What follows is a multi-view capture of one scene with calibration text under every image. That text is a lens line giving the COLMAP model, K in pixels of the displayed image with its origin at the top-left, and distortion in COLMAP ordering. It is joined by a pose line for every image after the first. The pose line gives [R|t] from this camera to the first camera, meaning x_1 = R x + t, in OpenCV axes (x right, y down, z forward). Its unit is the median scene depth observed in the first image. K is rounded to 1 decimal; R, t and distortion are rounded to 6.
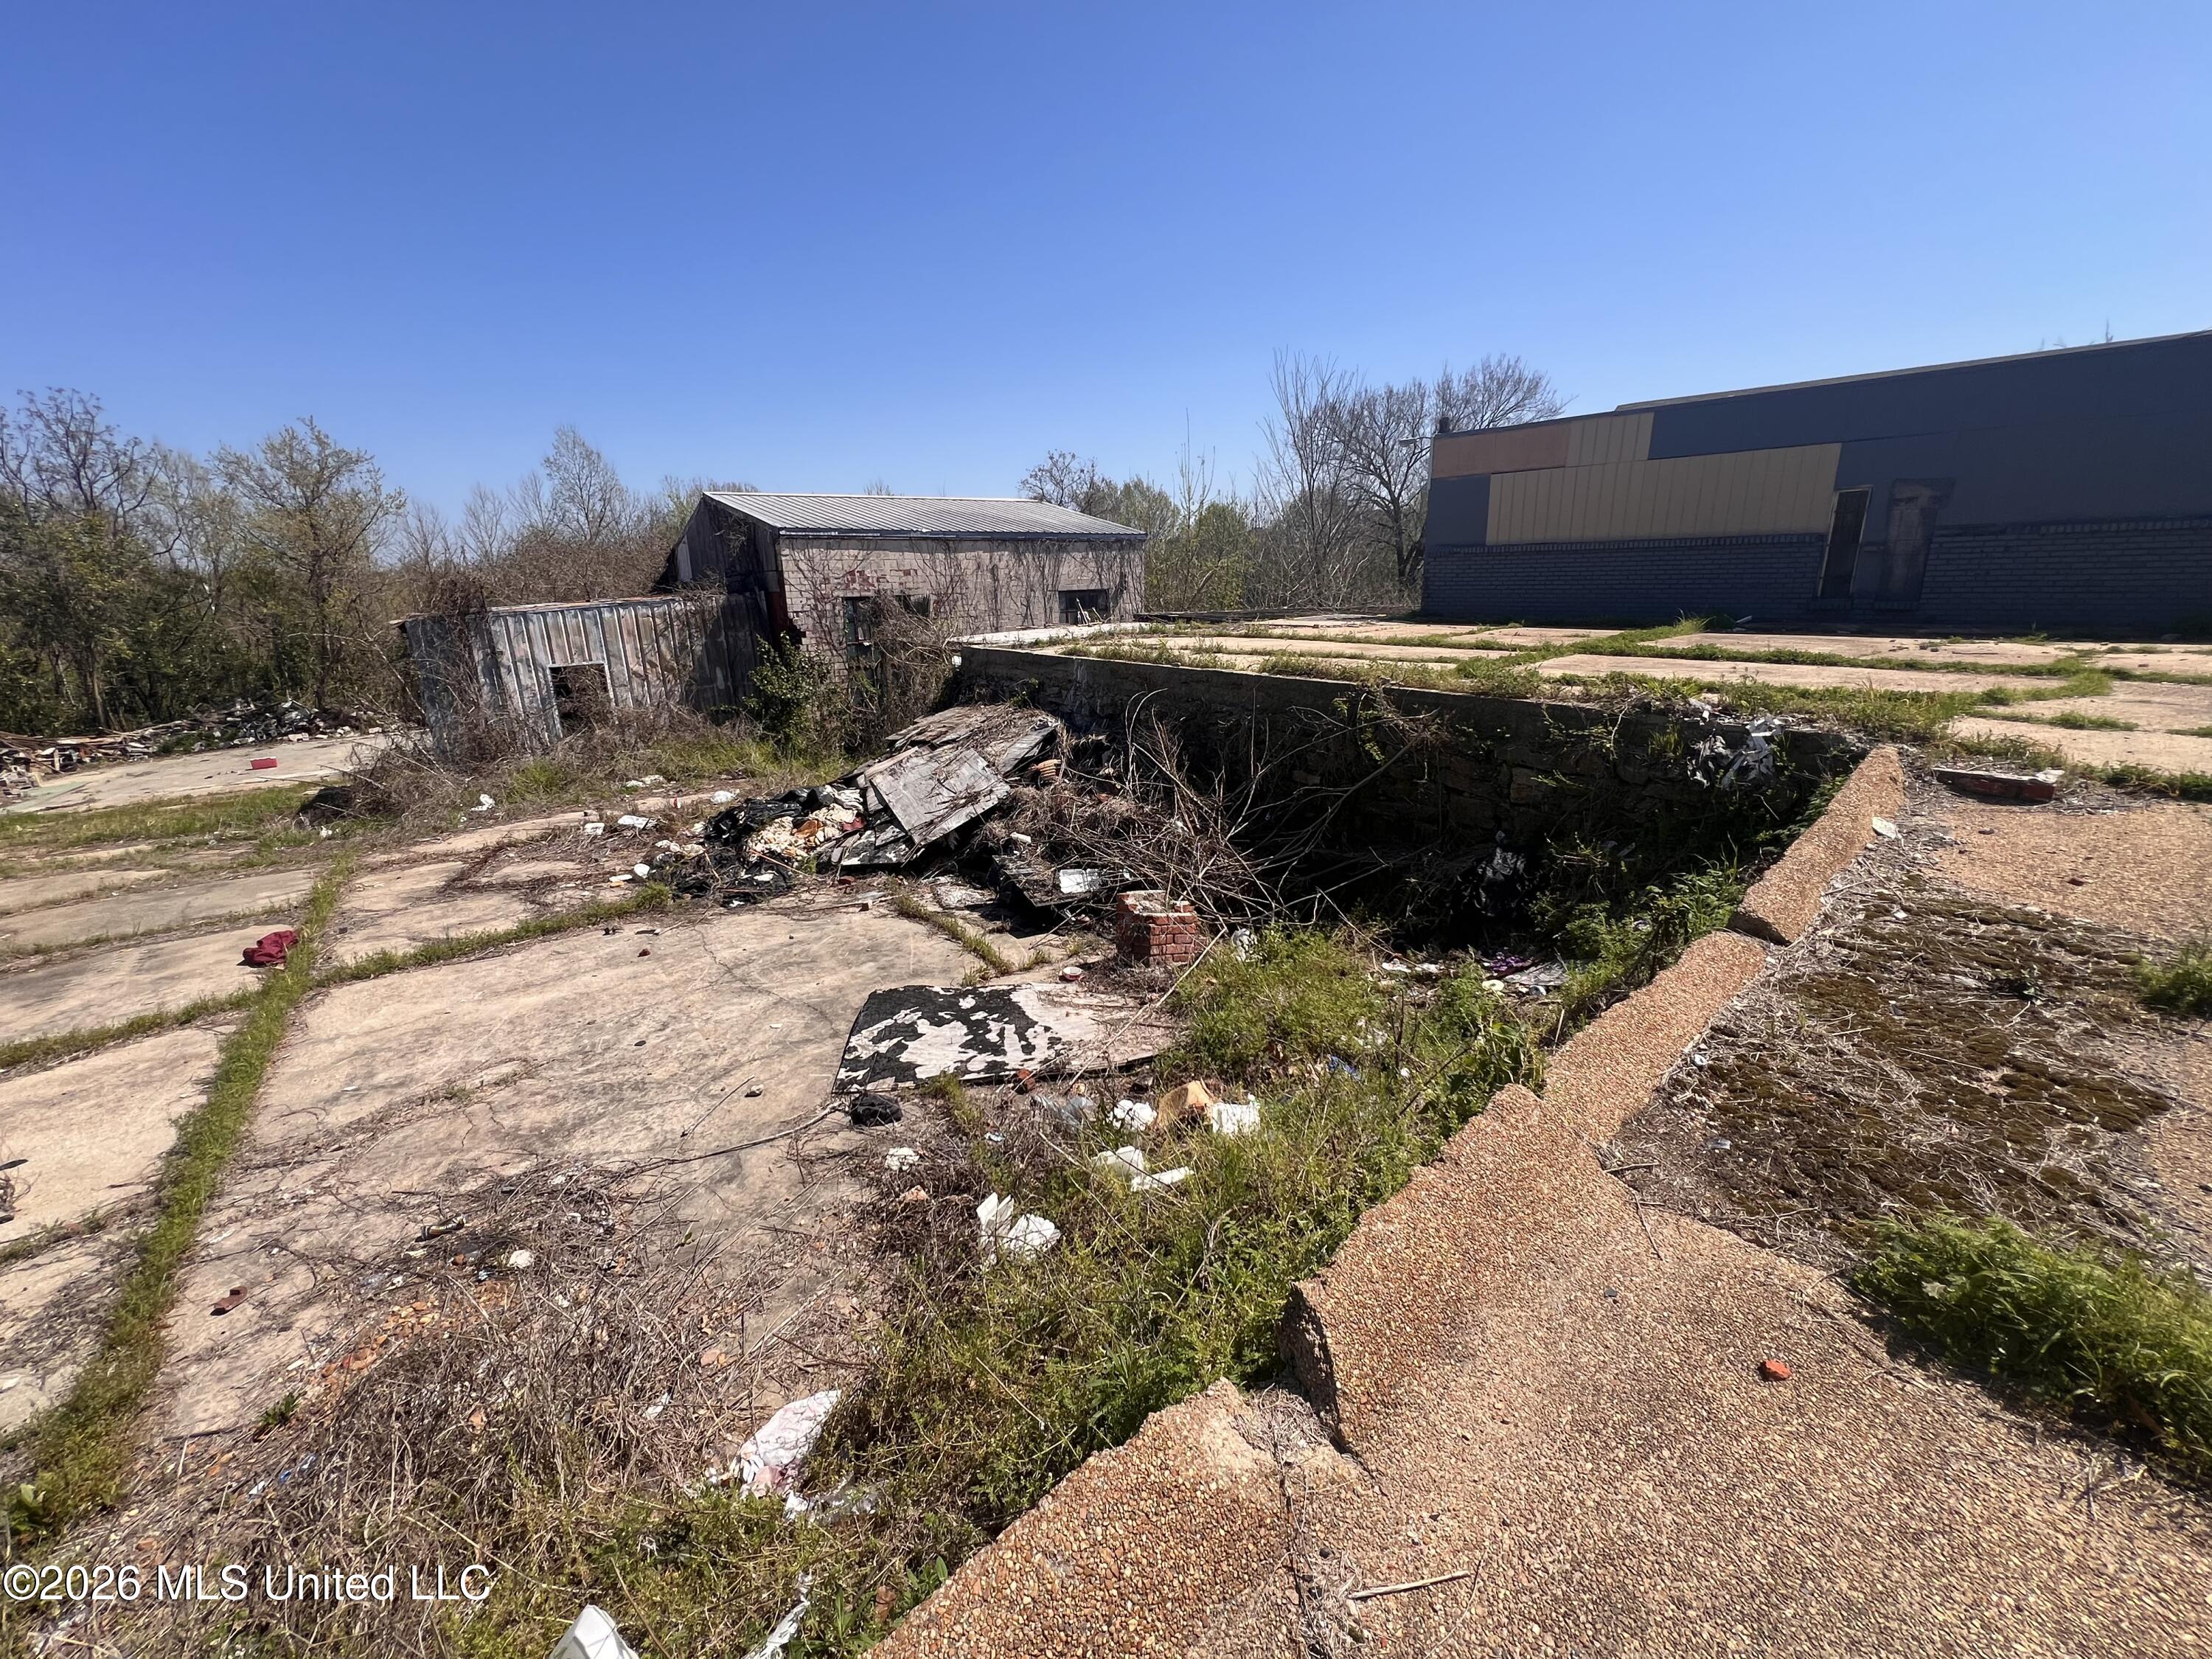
lens RADIAL K [[890.8, 0, 1099.6], [0, 890.8, 826.8], [0, 0, 1]] dist [-0.003109, 0.001152]
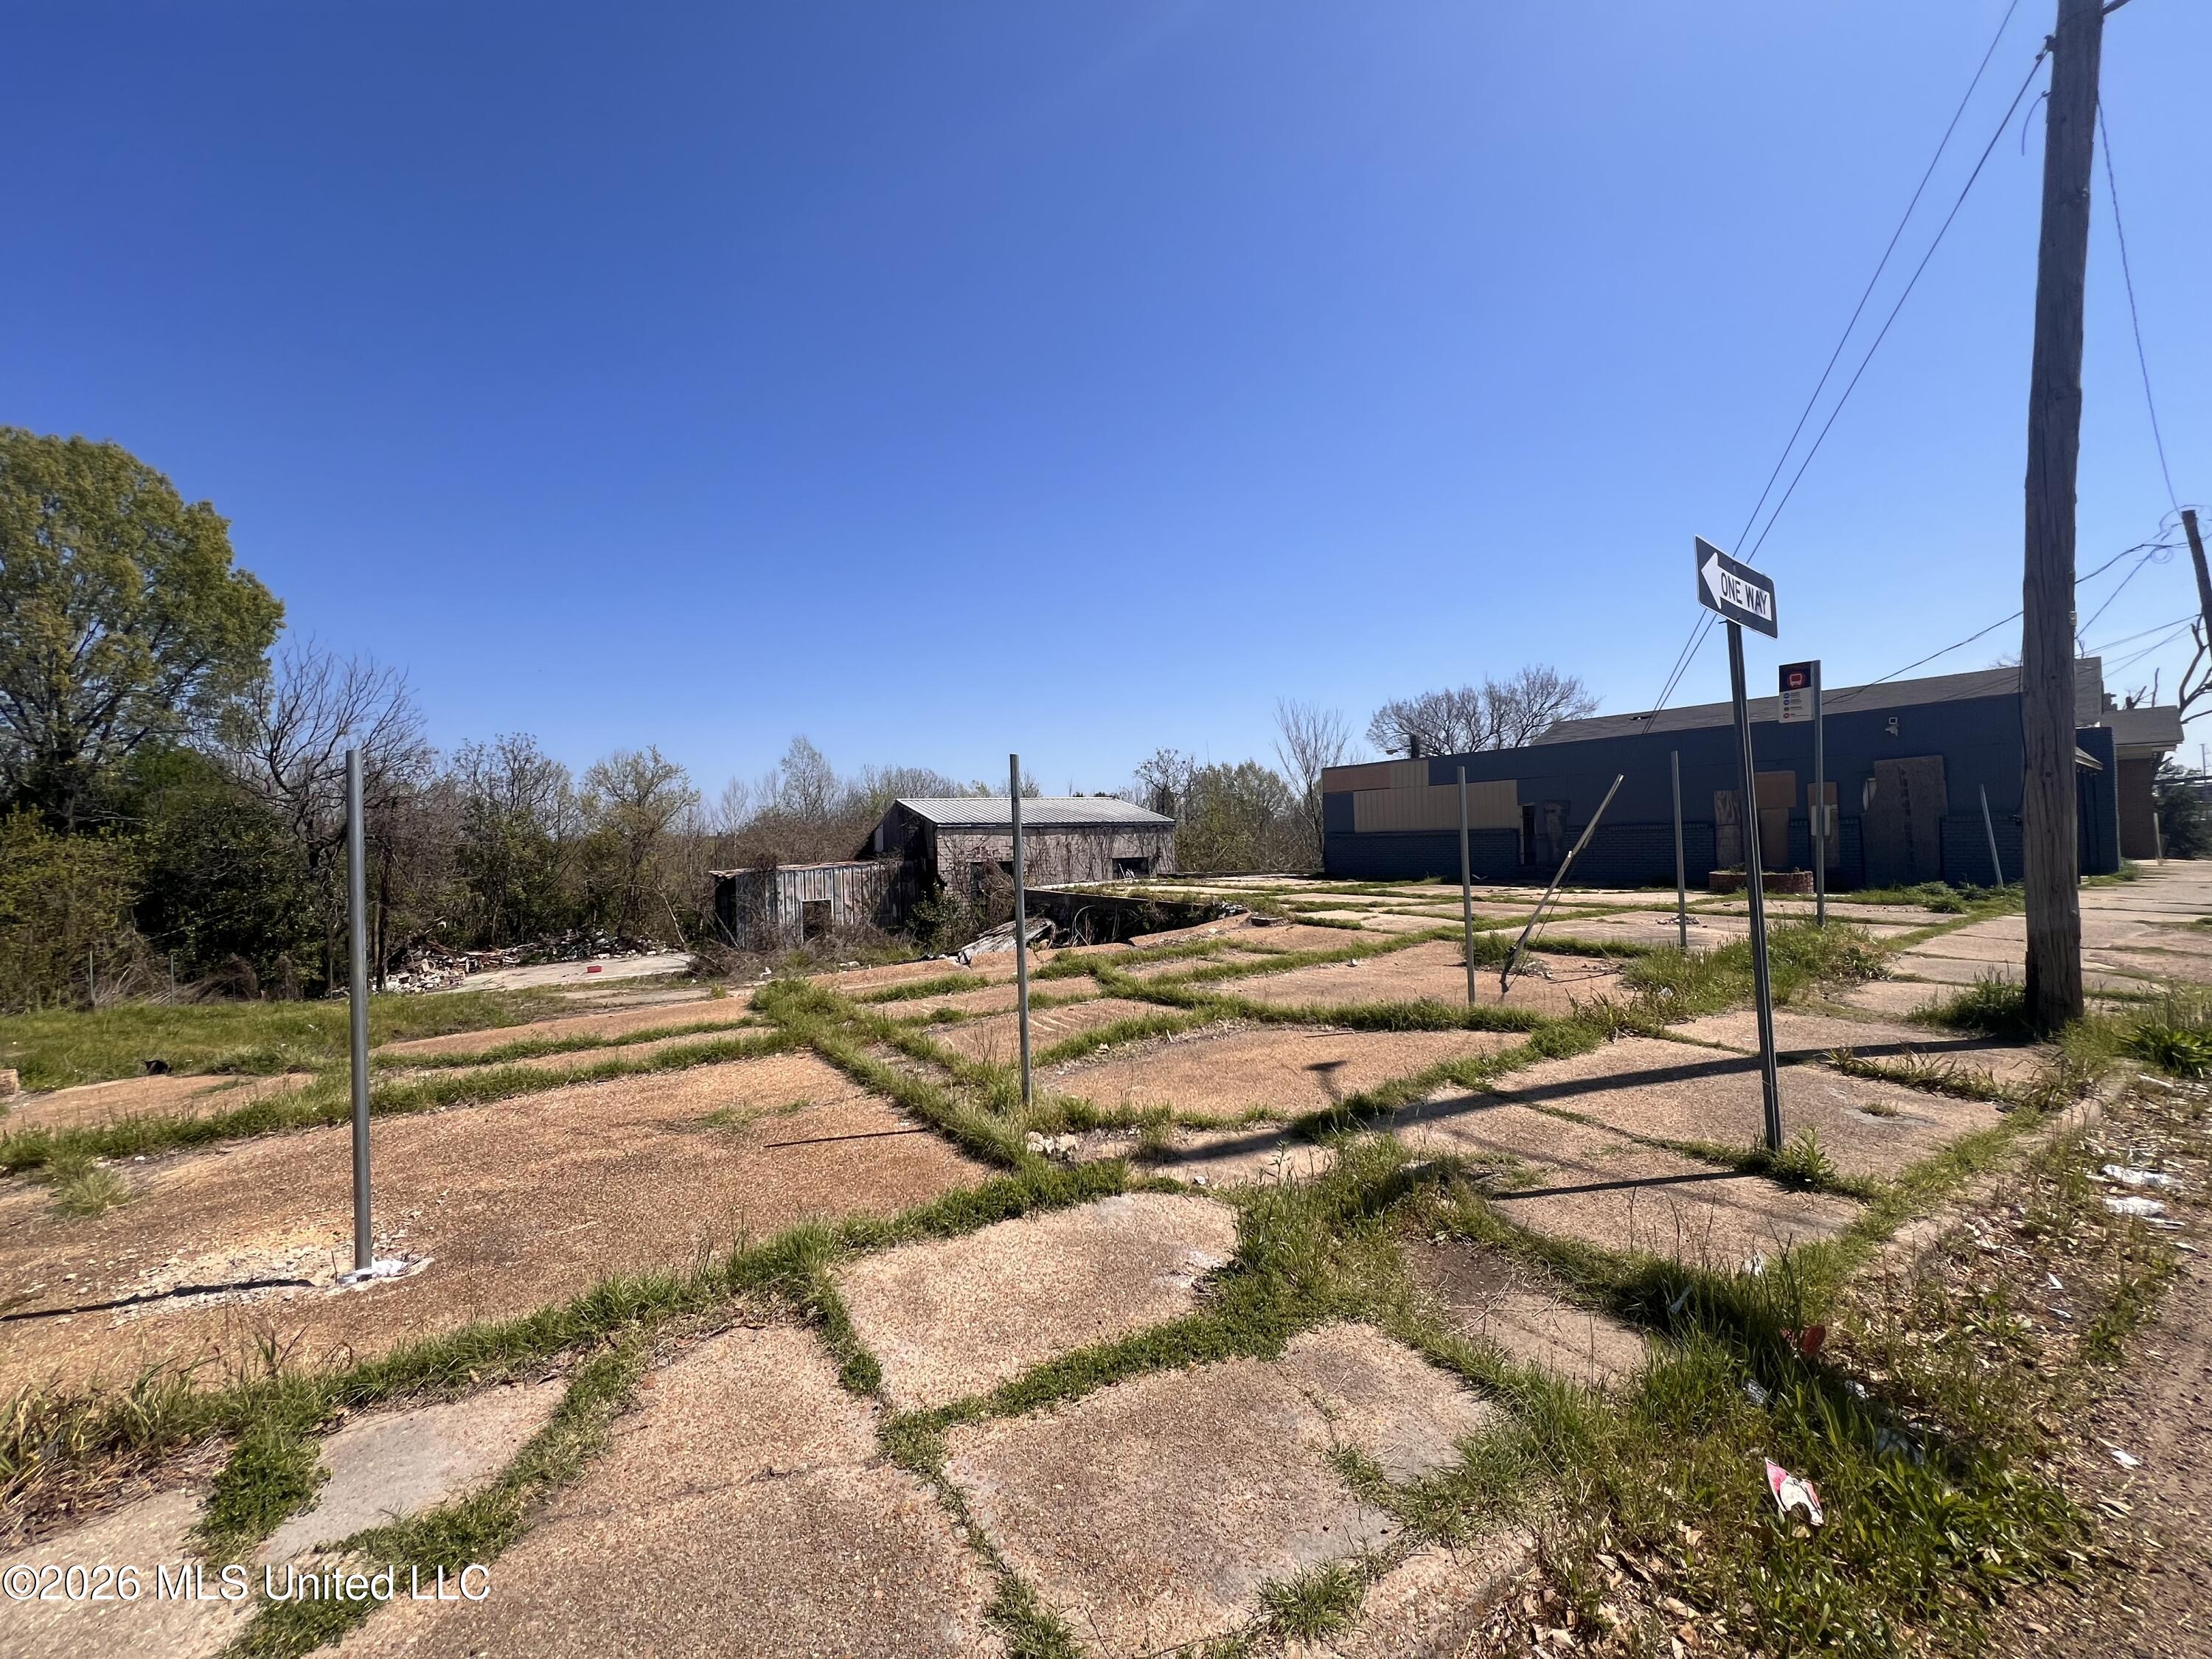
lens RADIAL K [[887.0, 0, 1098.8], [0, 887.0, 823.7], [0, 0, 1]] dist [-0.001789, 0.000826]
pose [[0.986407, -0.004474, -0.164262, 0.211681], [-0.043138, 0.957519, -0.285126, 0.128907], [0.158559, 0.288336, 0.944310, -0.524498]]
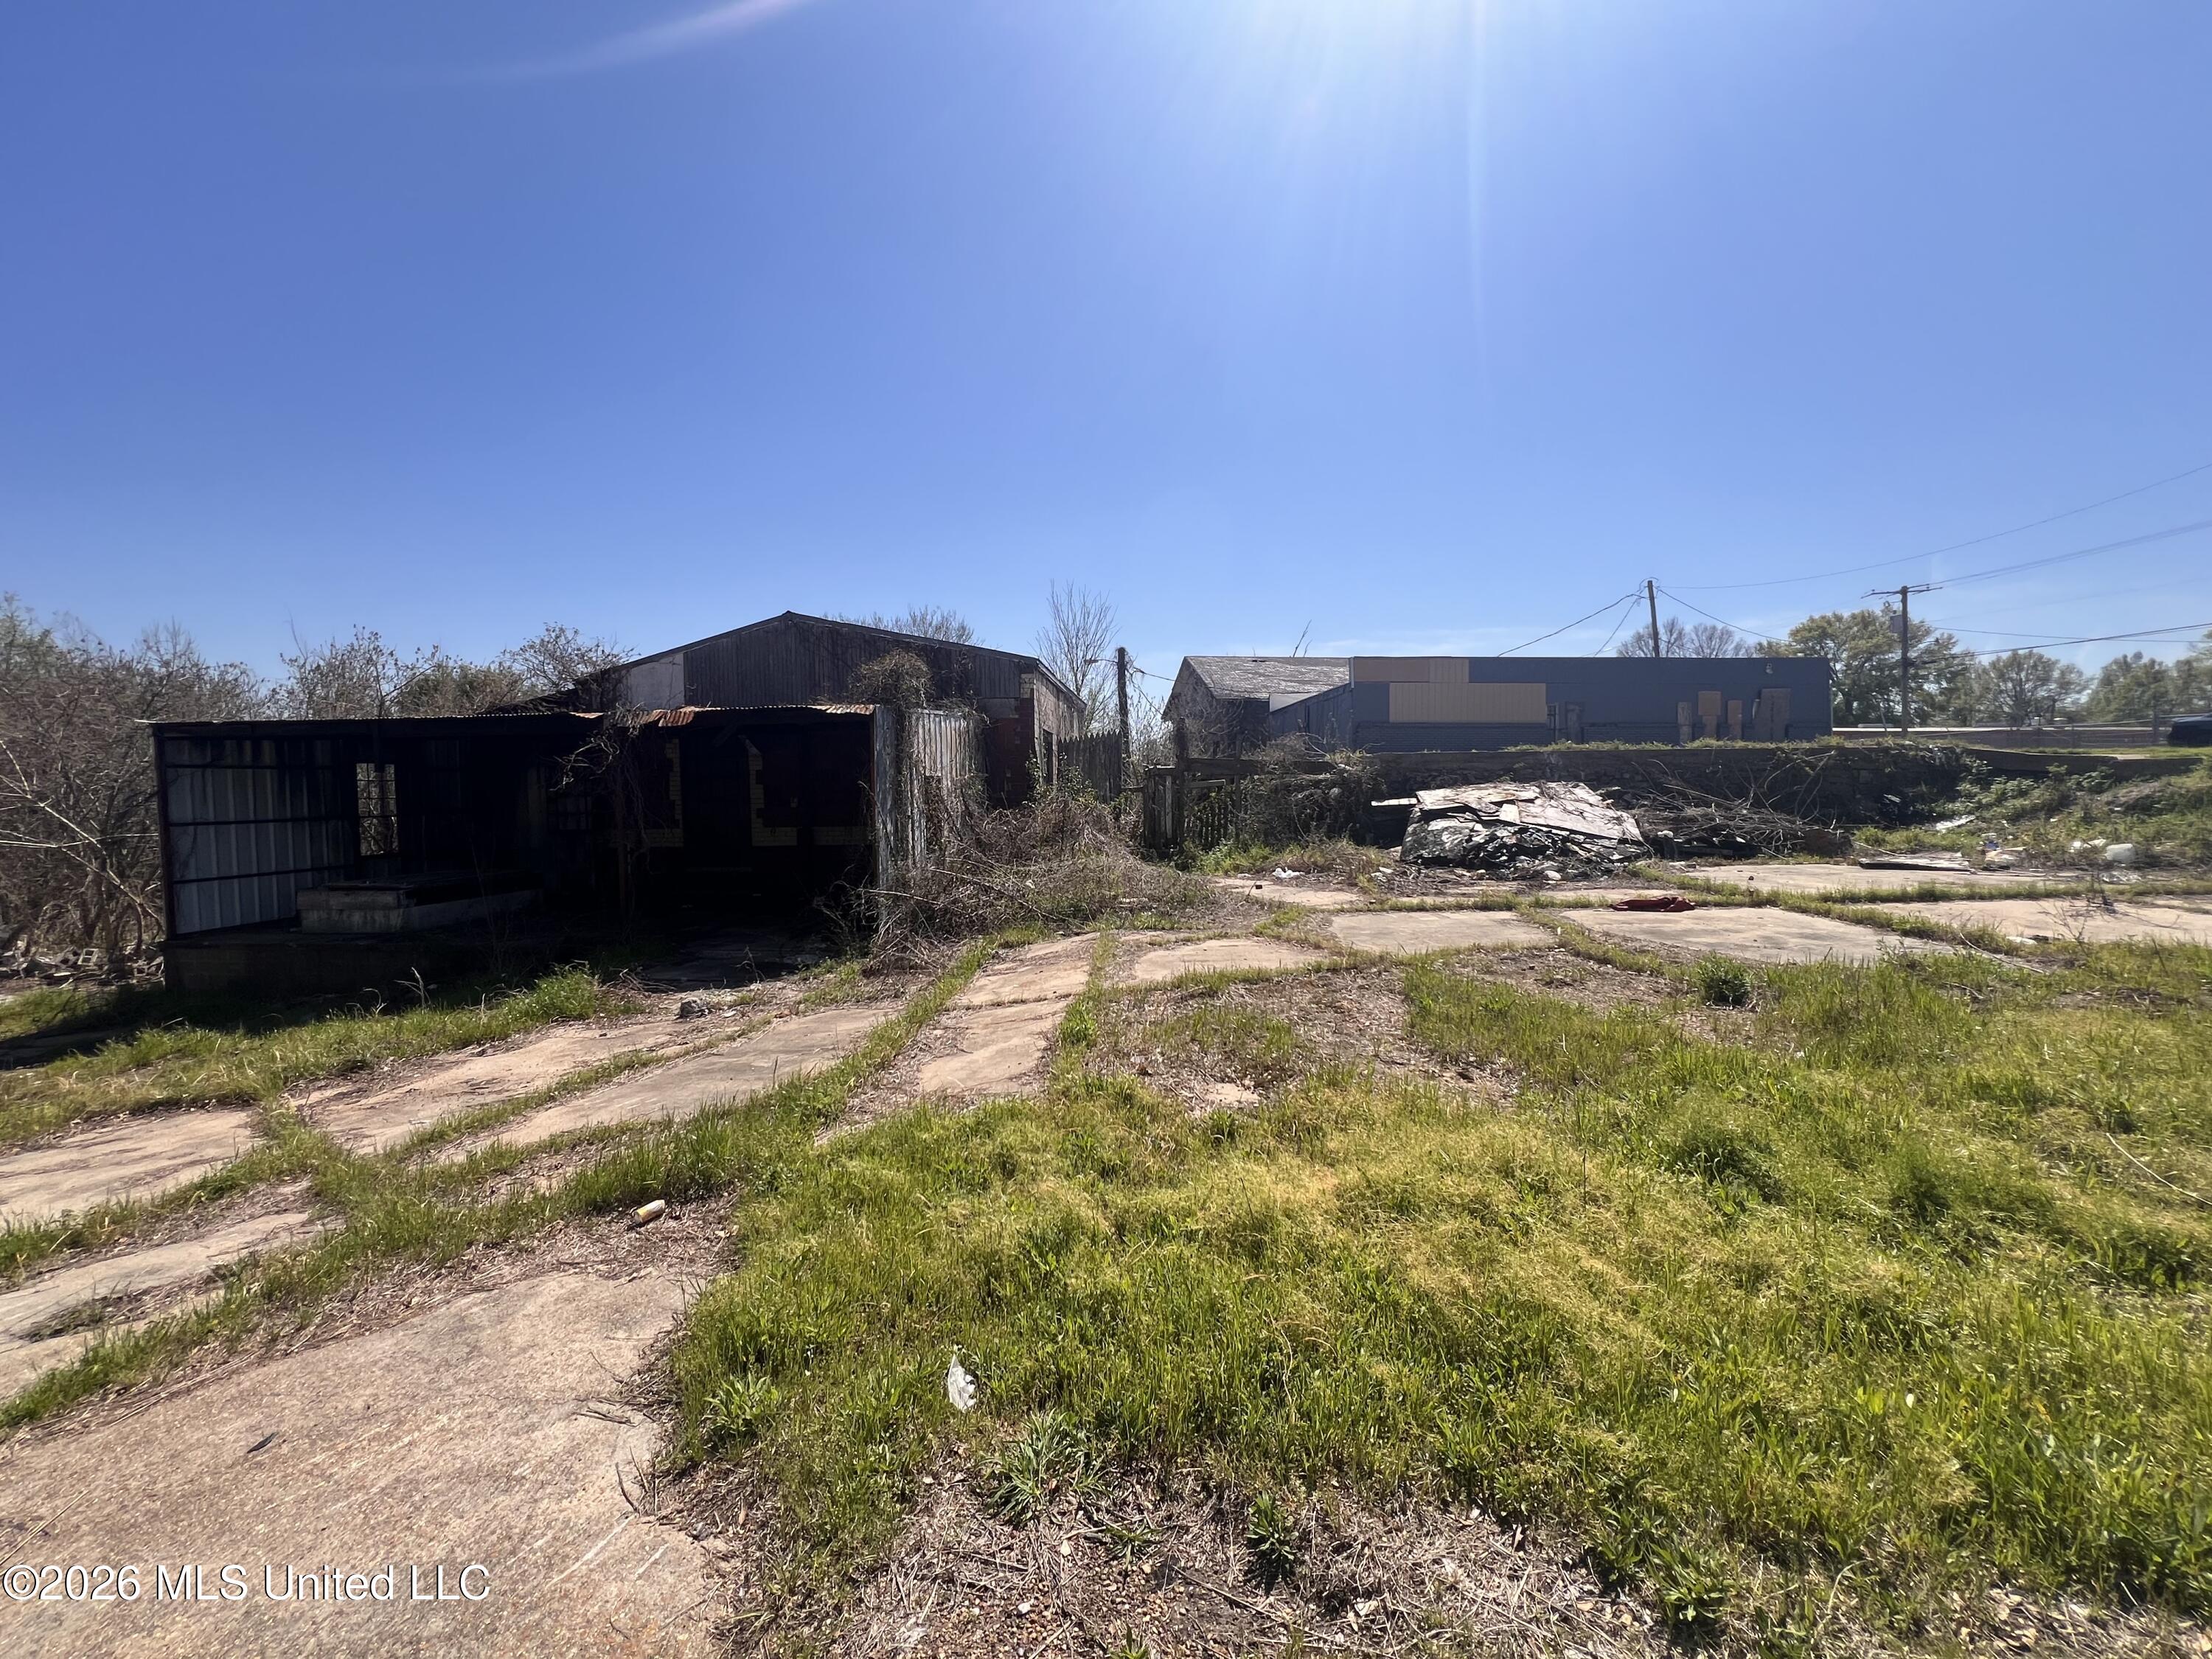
lens RADIAL K [[890.8, 0, 1102.3], [0, 890.8, 825.1], [0, 0, 1]] dist [-0.003109, 0.001152]
pose [[0.682190, -0.008513, 0.731126, -1.014653], [0.185457, 0.969247, -0.161758, 0.034094], [-0.707264, 0.245942, 0.662789, 0.286045]]
